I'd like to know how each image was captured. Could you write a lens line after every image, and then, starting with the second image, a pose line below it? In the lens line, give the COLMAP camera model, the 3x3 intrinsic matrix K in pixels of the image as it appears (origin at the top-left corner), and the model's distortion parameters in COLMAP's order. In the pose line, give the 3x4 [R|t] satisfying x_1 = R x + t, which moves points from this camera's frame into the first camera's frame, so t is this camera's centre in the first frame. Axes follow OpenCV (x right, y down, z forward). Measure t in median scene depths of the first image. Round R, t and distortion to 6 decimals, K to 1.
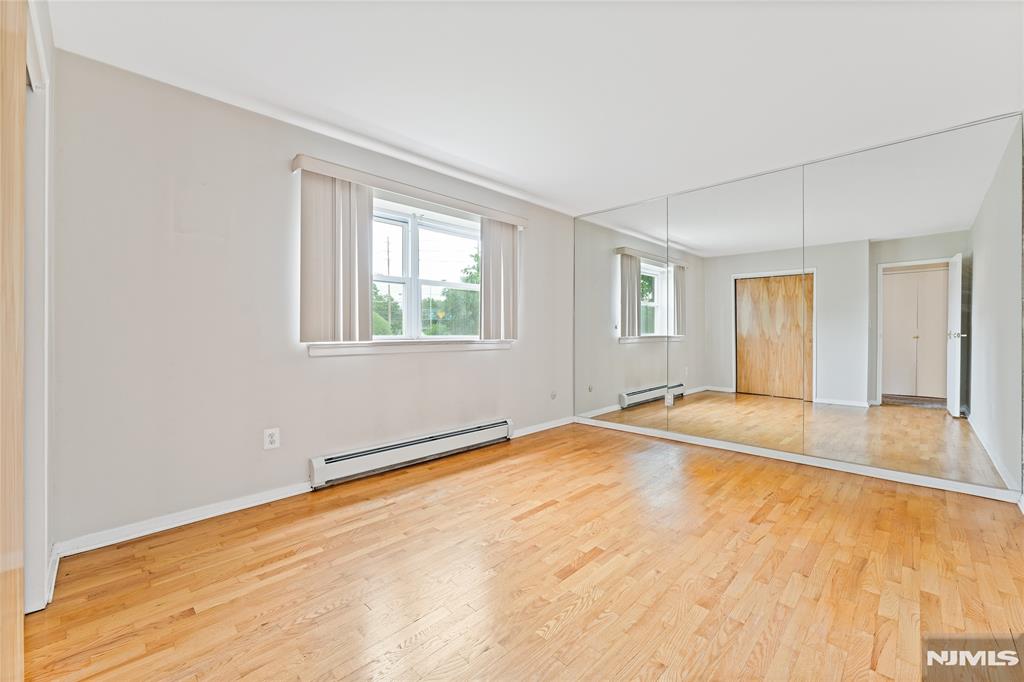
lens RADIAL K [[413.7, 0, 510.2], [0, 413.7, 336.4], [0, 0, 1]] dist [0.000590, -0.000483]
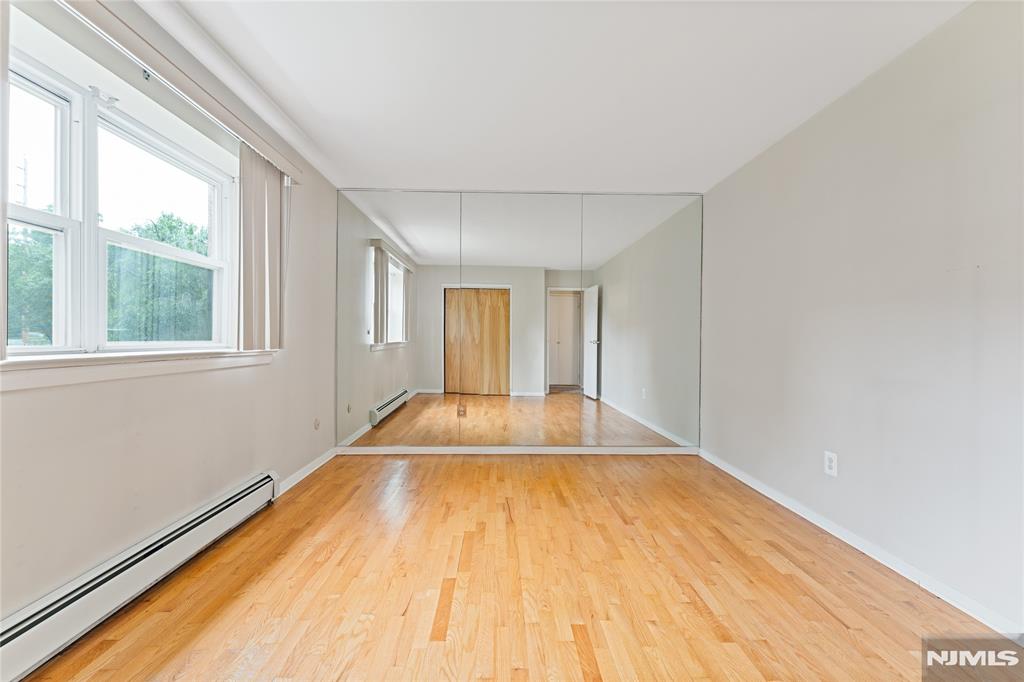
lens RADIAL K [[414.2, 0, 510.1], [0, 414.2, 341.8], [0, 0, 1]] dist [-0.000637, -0.000412]
pose [[0.698756, -0.000836, 0.715359, -0.234062], [0.000138, 0.999999, 0.001034, -0.005127], [-0.715360, -0.000623, 0.698756, 0.314329]]
